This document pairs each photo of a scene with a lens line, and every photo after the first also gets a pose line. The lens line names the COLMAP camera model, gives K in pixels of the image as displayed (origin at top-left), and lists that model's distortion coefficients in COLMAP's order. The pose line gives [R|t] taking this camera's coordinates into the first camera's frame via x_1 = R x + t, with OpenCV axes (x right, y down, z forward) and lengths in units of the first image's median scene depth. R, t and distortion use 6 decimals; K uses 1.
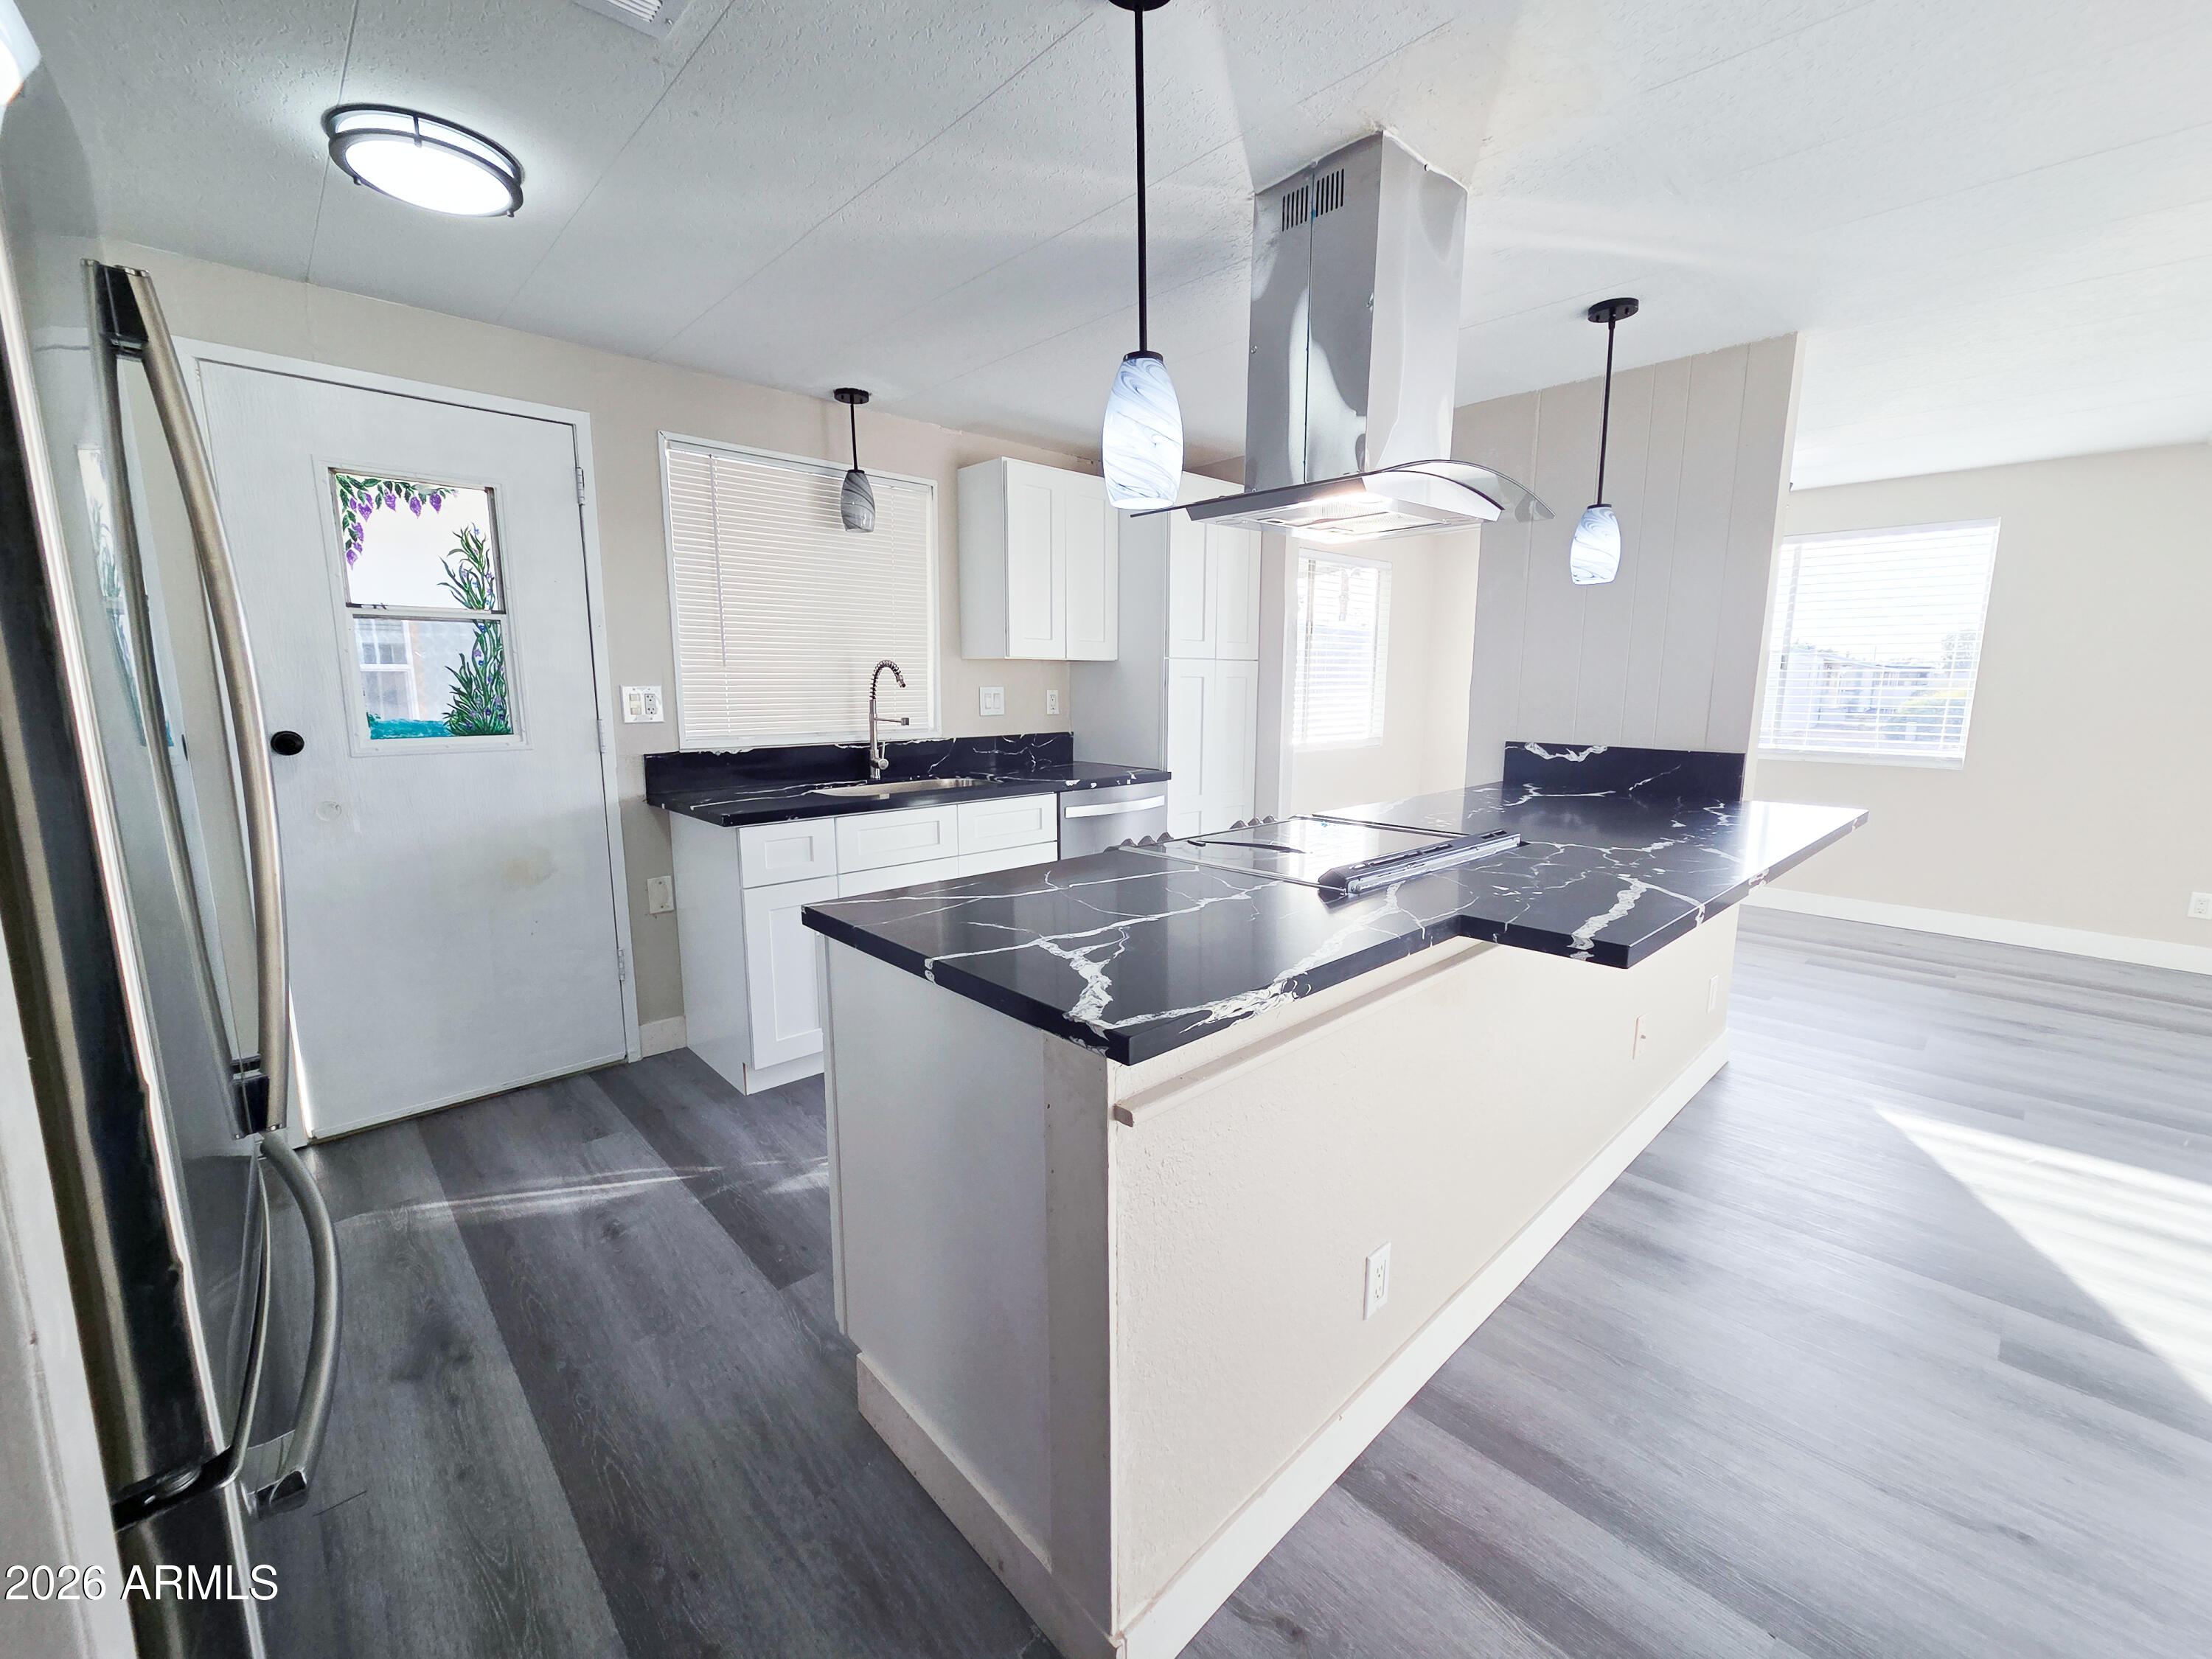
lens RADIAL K [[901.0, 0, 1106.0], [0, 901.0, 829.5], [0, 0, 1]] dist [0.000783, 0.000217]
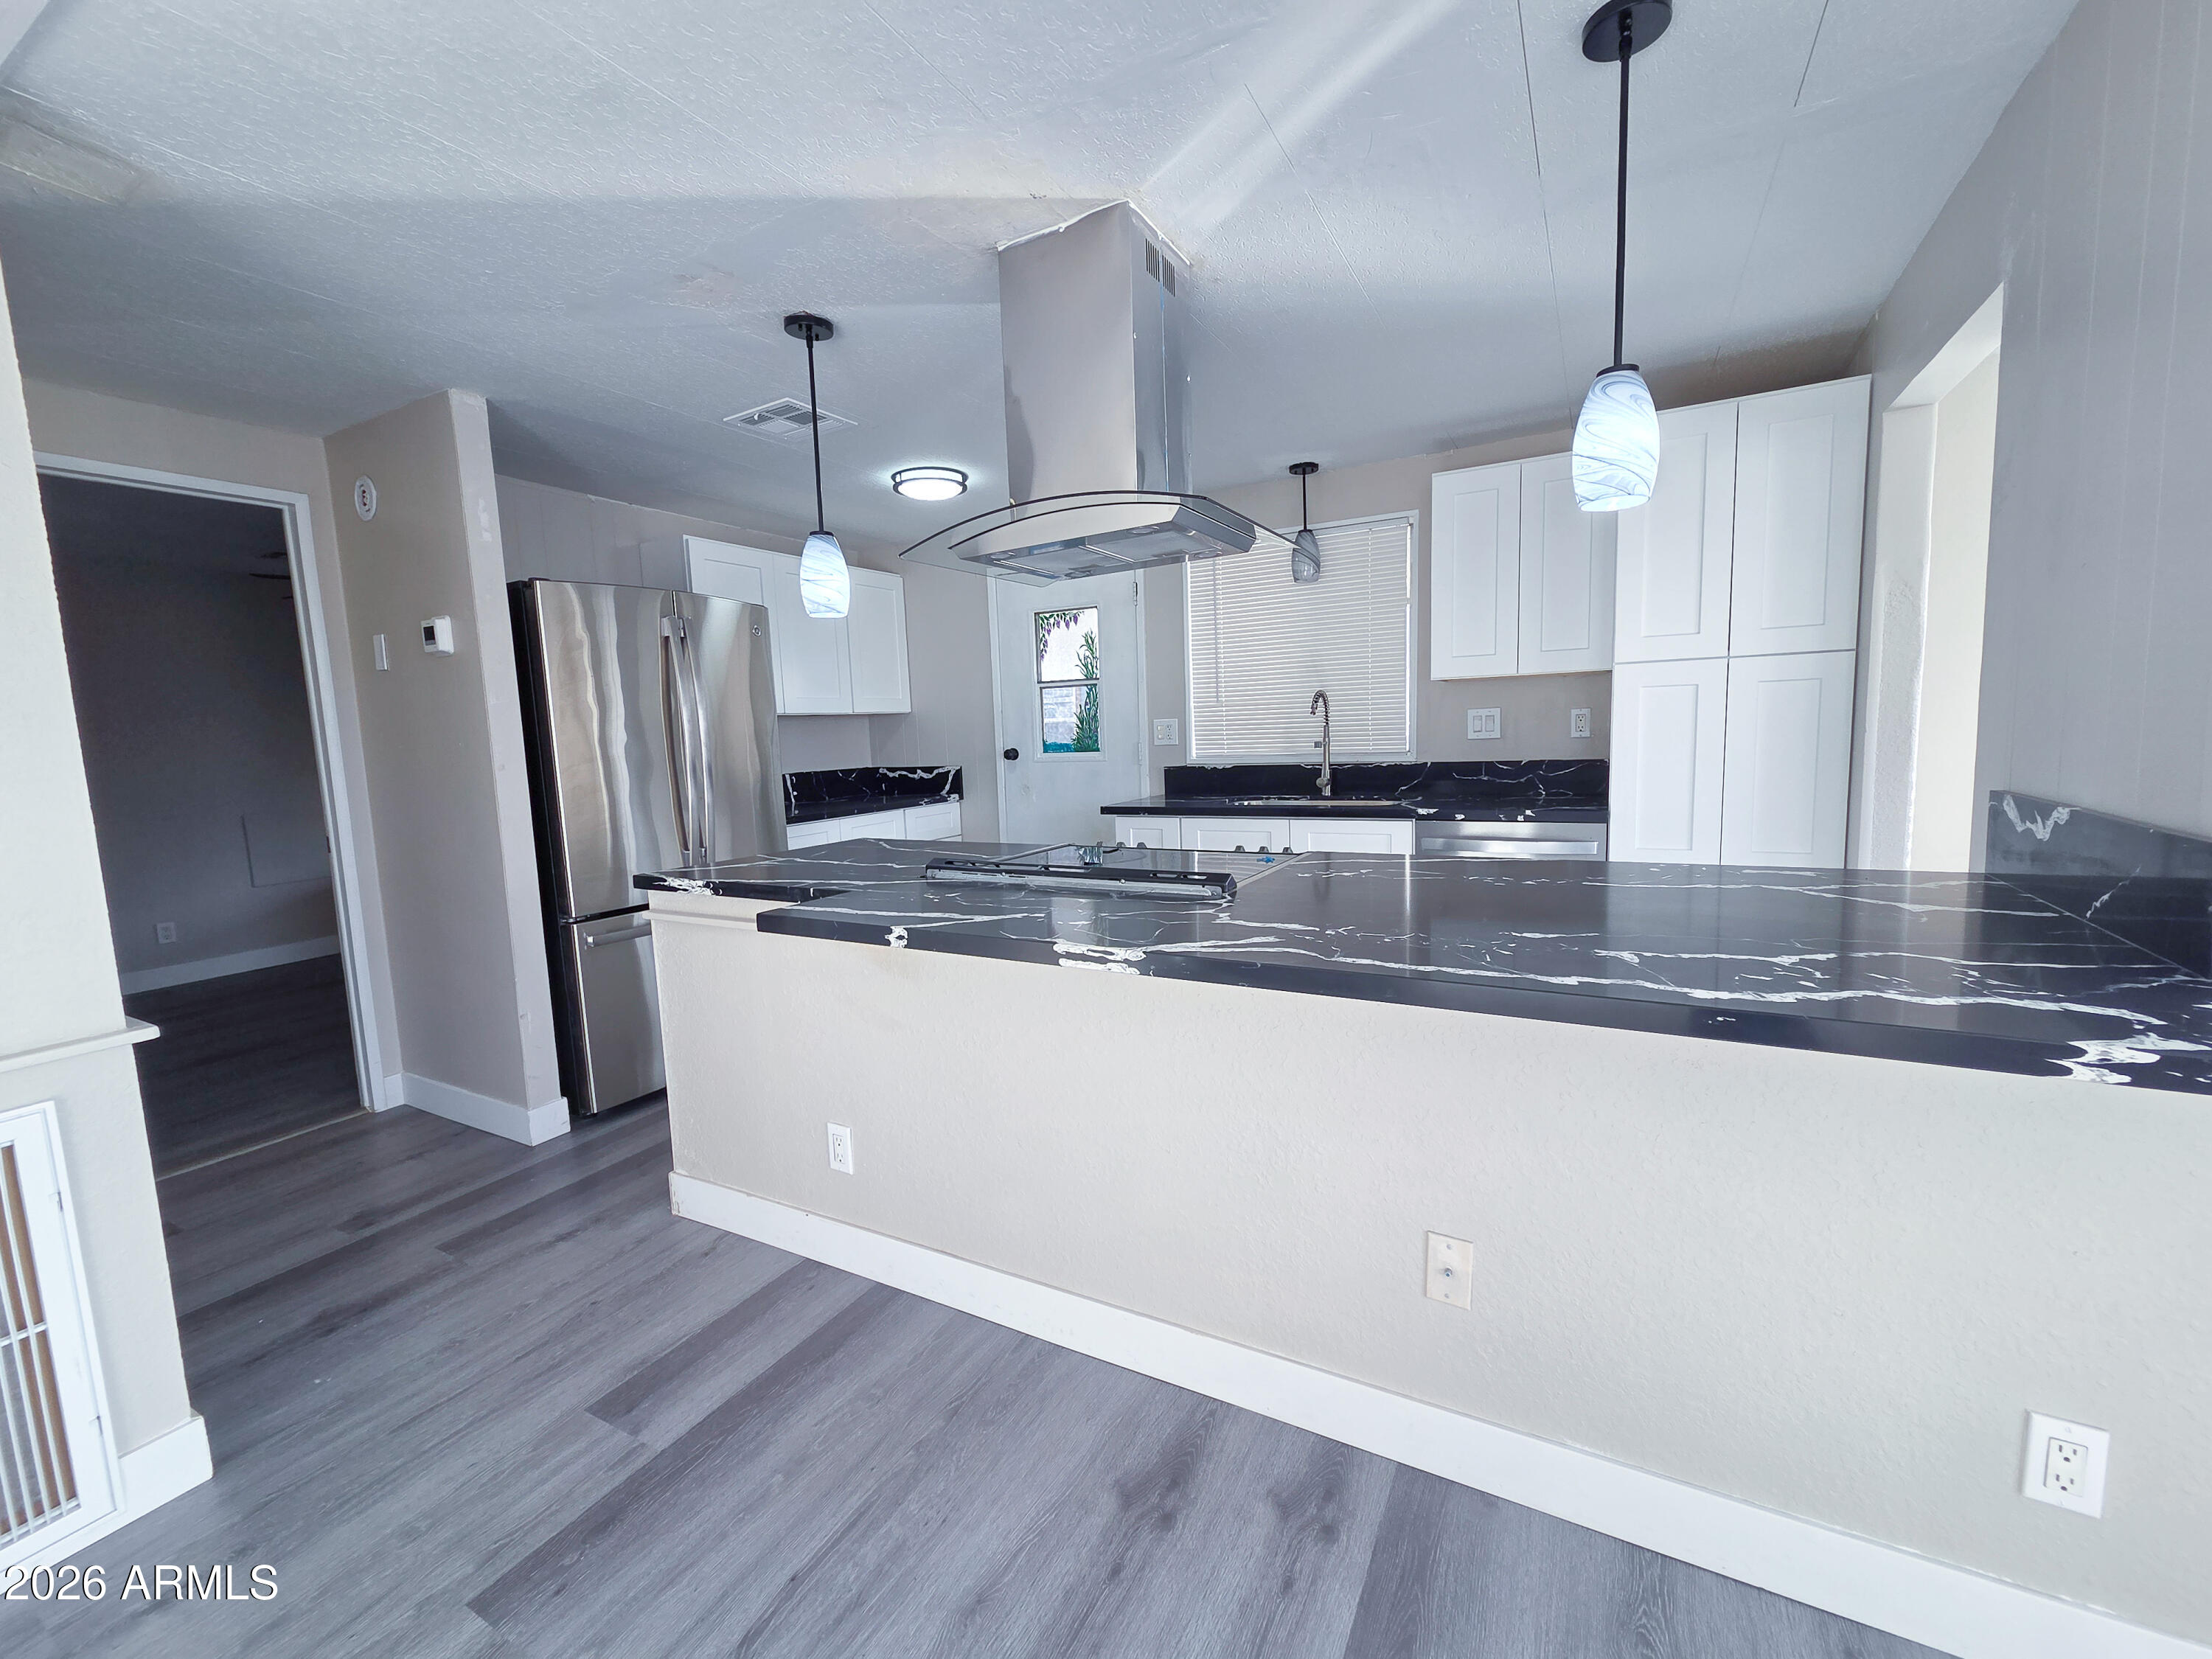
lens RADIAL K [[910.8, 0, 1106.0], [0, 910.8, 829.5], [0, 0, 1]] dist [0.007343, 0.000160]
pose [[0.308633, 0.091528, -0.946767, 0.968708], [-0.117949, 0.991360, 0.057389, -0.062900], [0.943840, 0.093958, 0.316762, 0.509855]]
